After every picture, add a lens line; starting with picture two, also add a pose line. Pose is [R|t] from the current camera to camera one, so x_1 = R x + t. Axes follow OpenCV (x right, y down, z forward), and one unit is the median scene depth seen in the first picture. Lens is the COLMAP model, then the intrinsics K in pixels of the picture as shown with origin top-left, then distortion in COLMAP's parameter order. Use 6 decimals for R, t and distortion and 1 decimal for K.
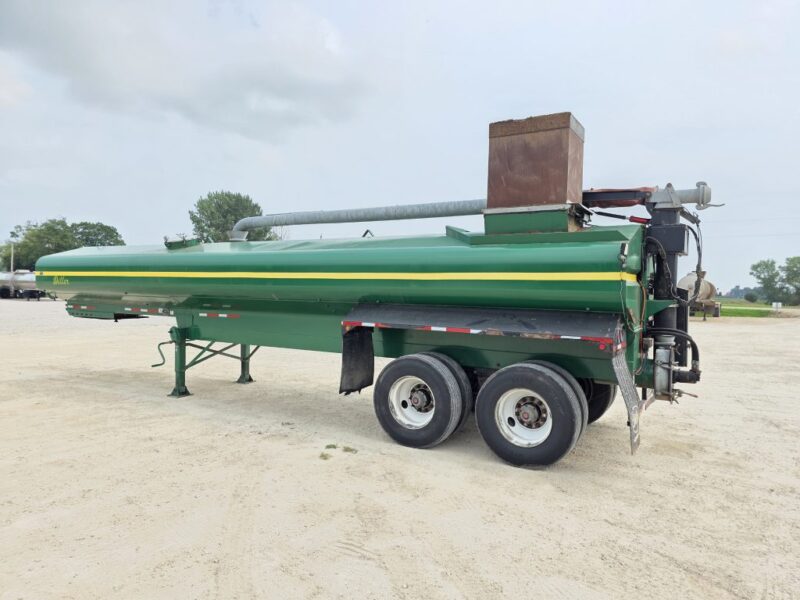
lens RADIAL K [[541.8, 0, 404.8], [0, 541.8, 304.3], [0, 0, 1]] dist [0.066232, -0.068776]
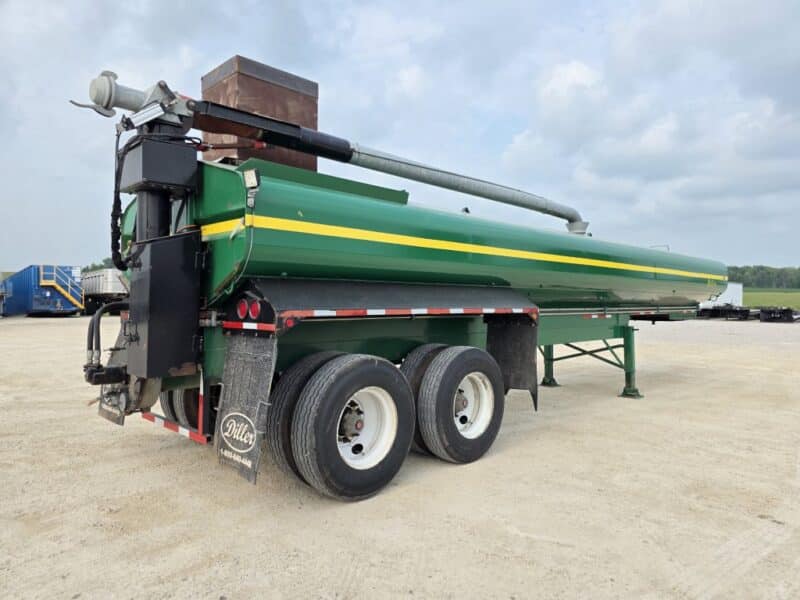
lens RADIAL K [[541.8, 0, 400.0], [0, 541.8, 292.5], [0, 0, 1]] dist [0.066232, -0.068776]
pose [[-0.267037, -0.029140, -0.963246, 1.043150], [-0.047777, 0.998714, -0.016967, 0.024535], [0.962501, 0.041490, -0.268085, 1.486903]]
